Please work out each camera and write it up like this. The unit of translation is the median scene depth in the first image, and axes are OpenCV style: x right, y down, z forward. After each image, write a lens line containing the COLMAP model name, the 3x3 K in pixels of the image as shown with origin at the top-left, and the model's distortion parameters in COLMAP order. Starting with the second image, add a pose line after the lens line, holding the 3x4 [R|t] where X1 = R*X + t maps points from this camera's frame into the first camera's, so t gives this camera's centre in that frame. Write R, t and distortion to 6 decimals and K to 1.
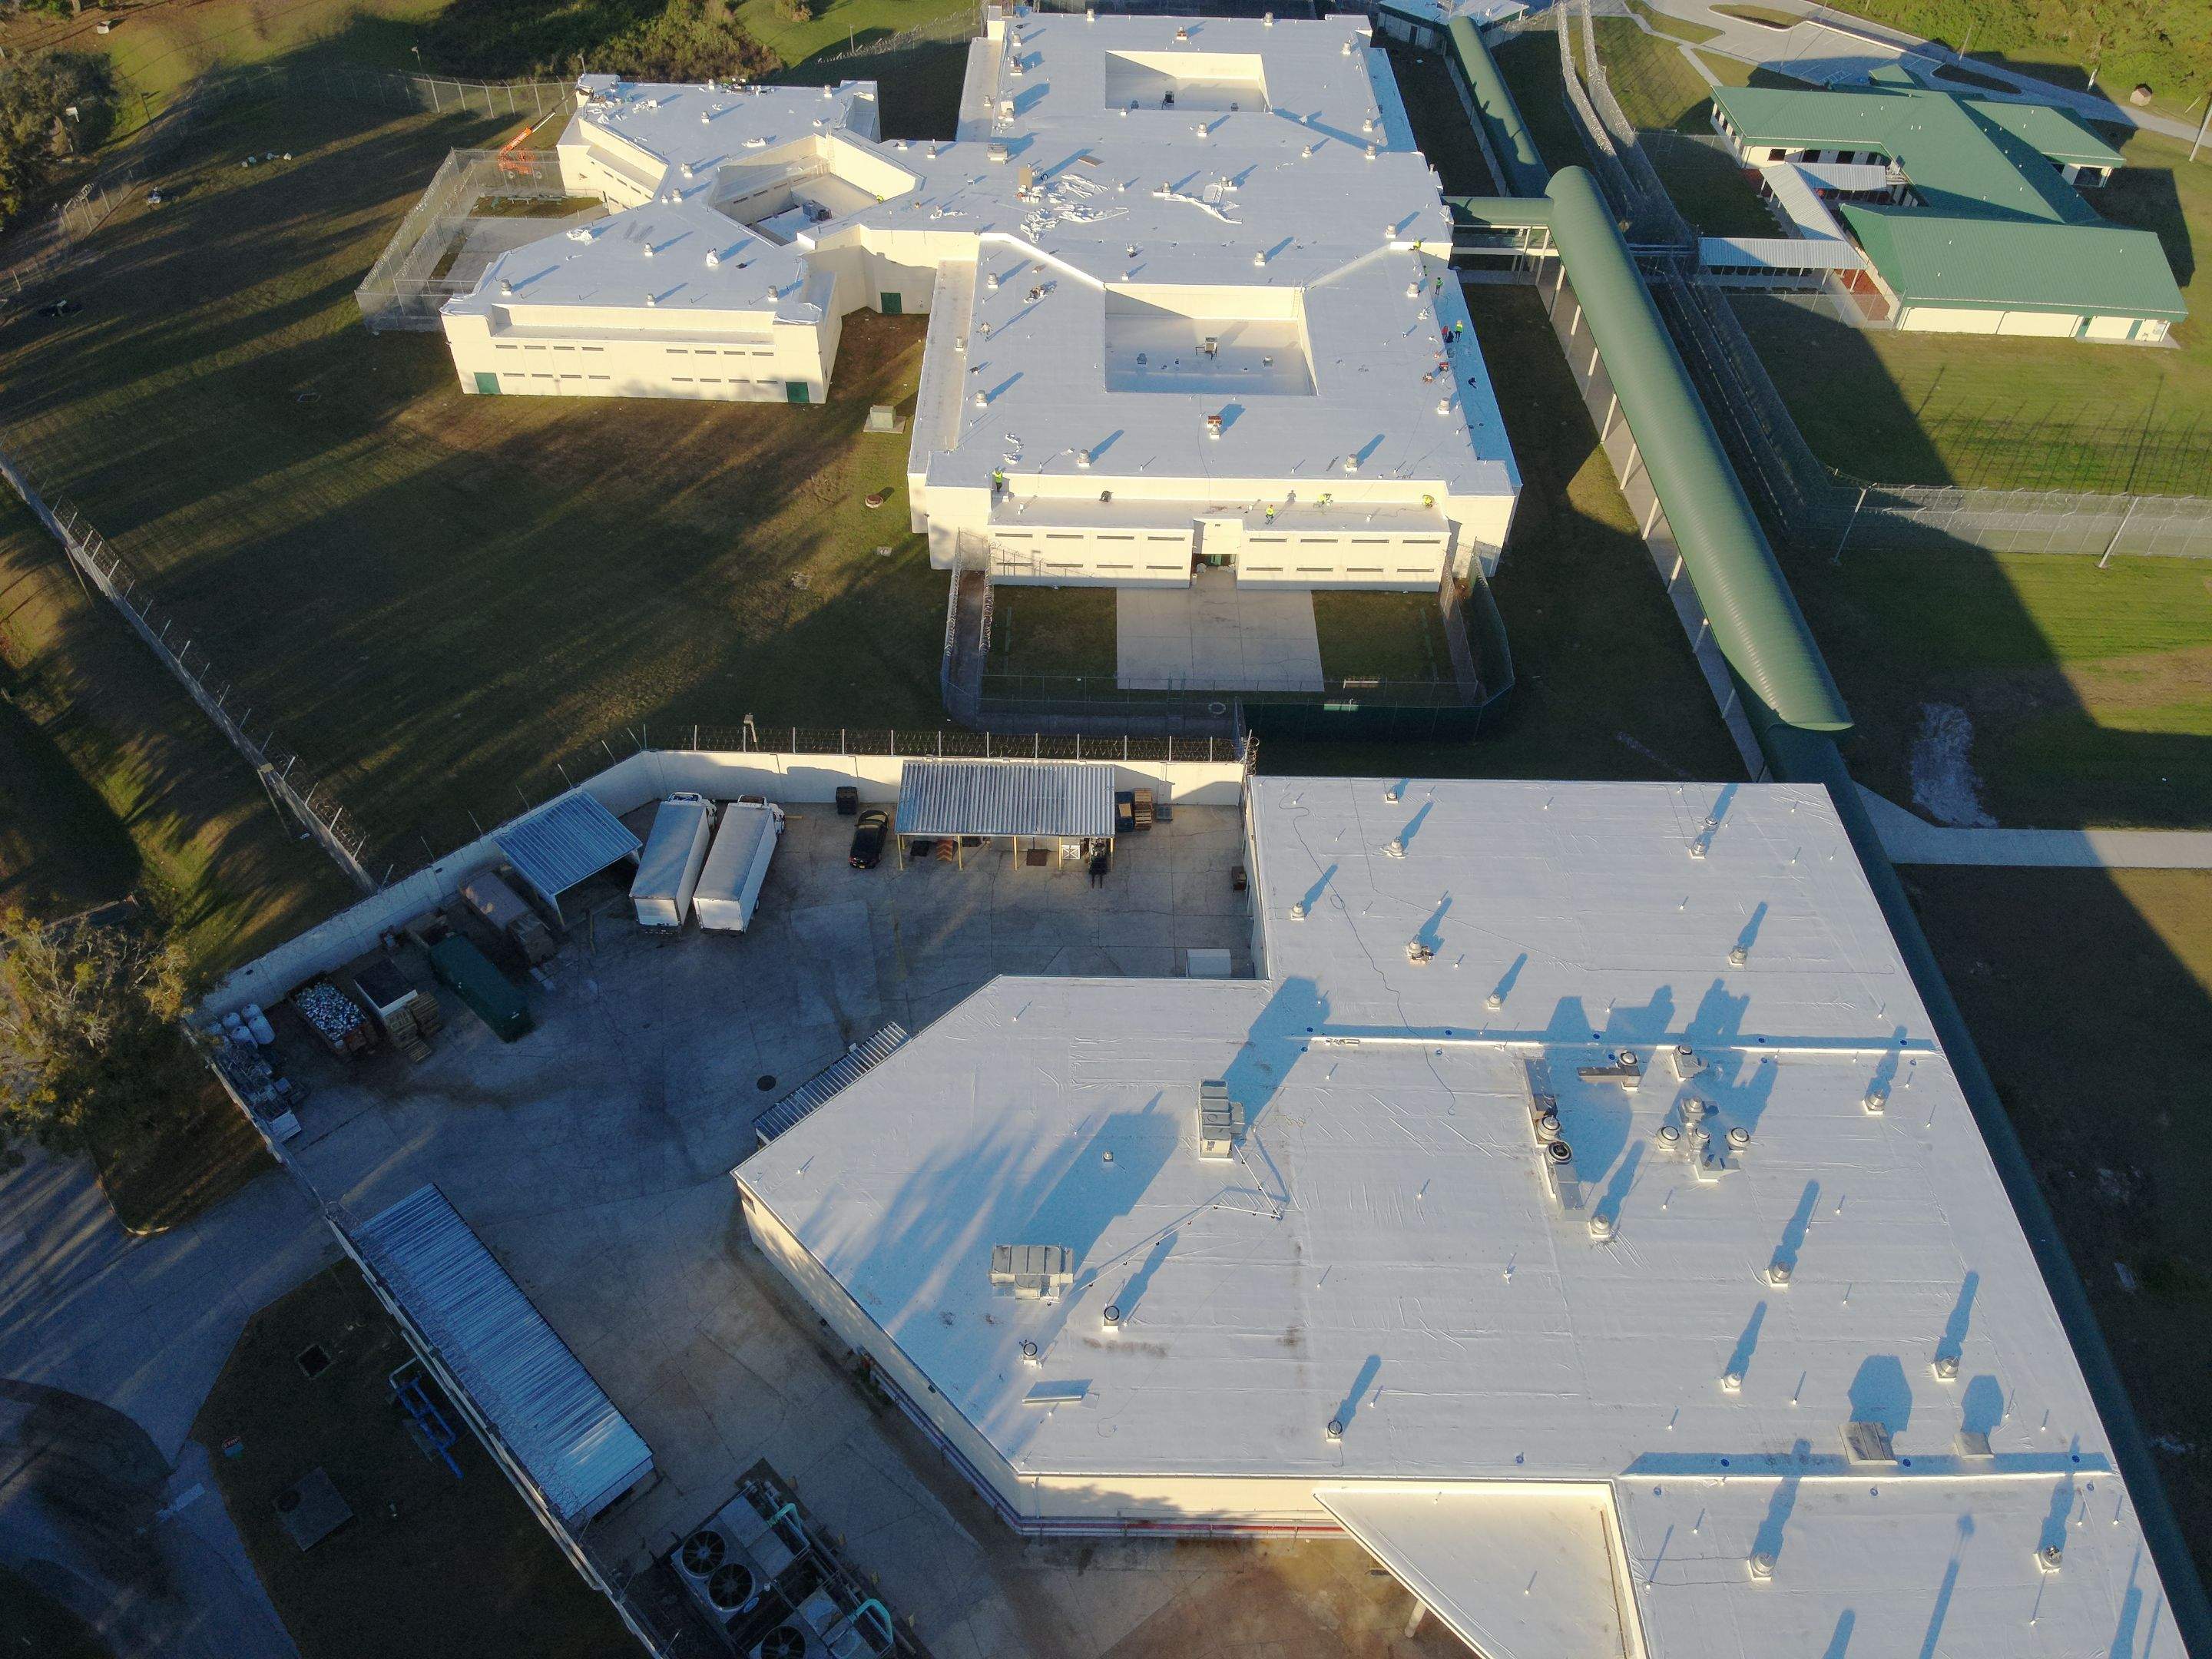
lens RADIAL K [[1607.6, 0, 1106.0], [0, 1607.6, 829.5], [0, 0, 1]] dist [0.124467, -0.218575]
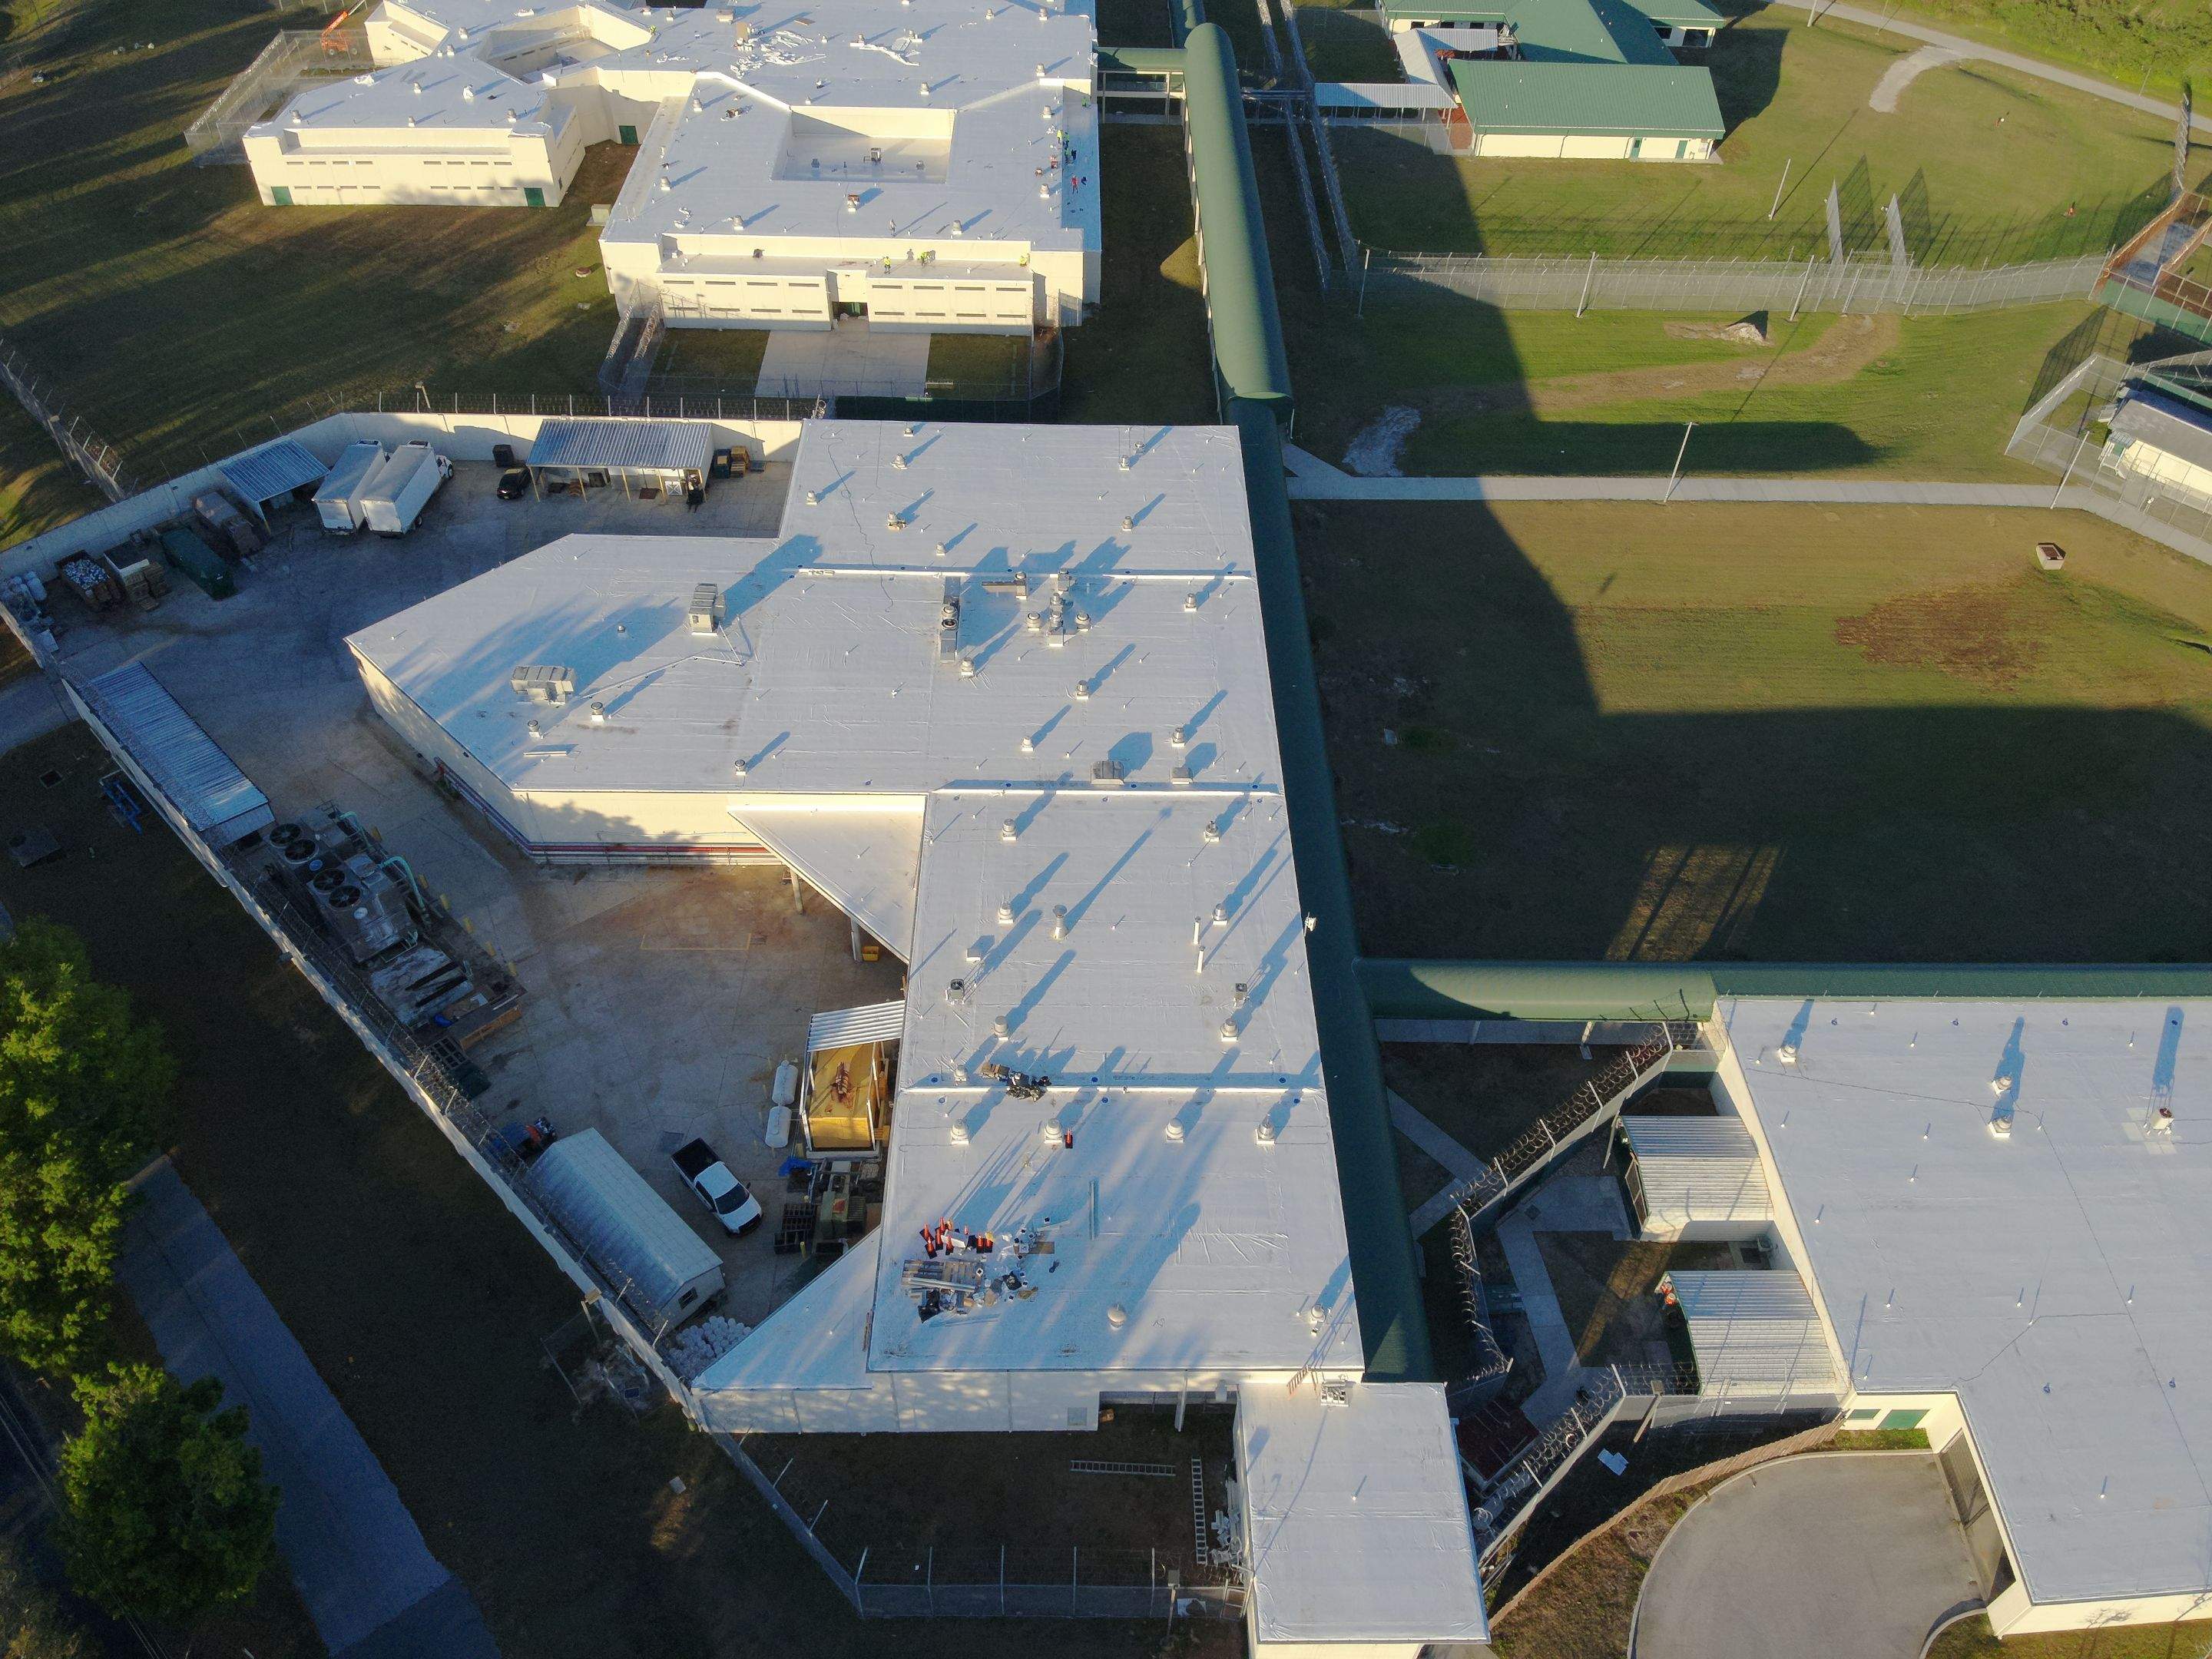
lens RADIAL K [[1607.6, 0, 1106.0], [0, 1607.6, 829.5], [0, 0, 1]] dist [0.124467, -0.218575]
pose [[0.999918, -0.011626, 0.005287, 0.264763], [0.011650, 0.999922, -0.004589, 0.251234], [-0.005233, 0.004651, 0.999975, -0.255639]]
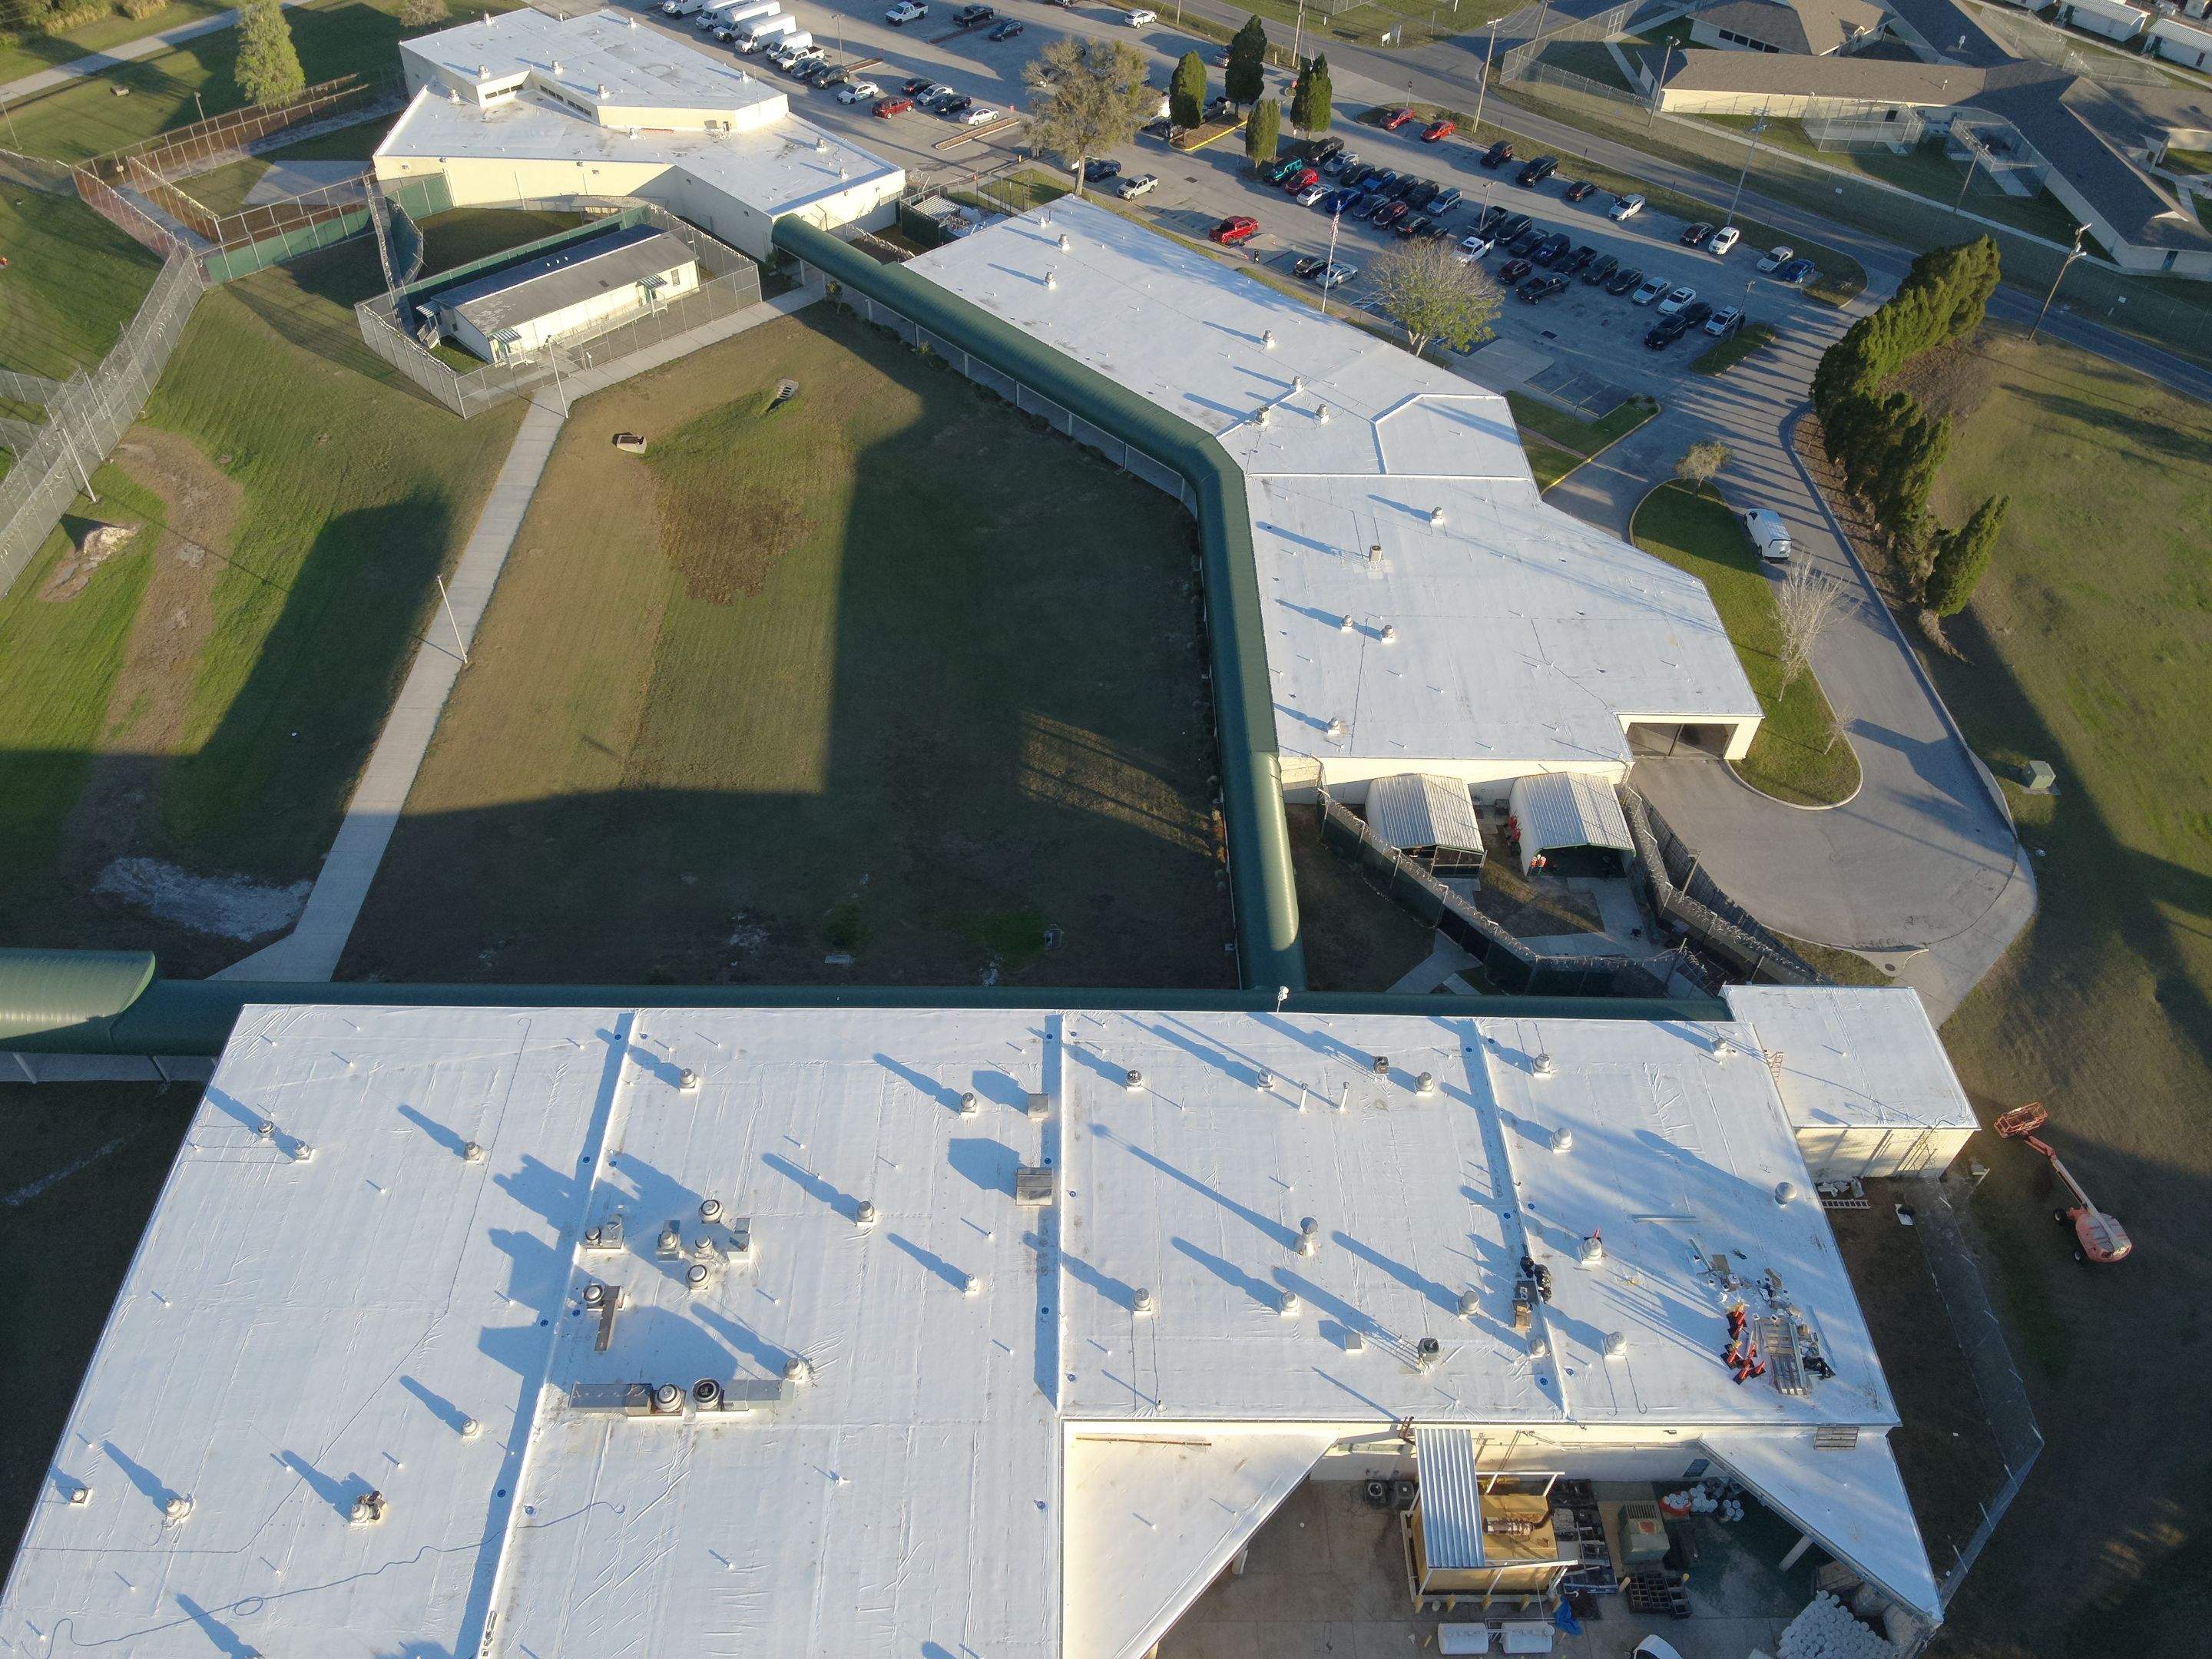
lens RADIAL K [[1607.6, 0, 1106.0], [0, 1607.6, 829.5], [0, 0, 1]] dist [0.124467, -0.218575]
pose [[-0.008338, -0.732530, 0.680683, -0.069797], [0.687180, 0.490312, 0.536076, -0.184668], [-0.726439, 0.472222, 0.499292, 0.162533]]
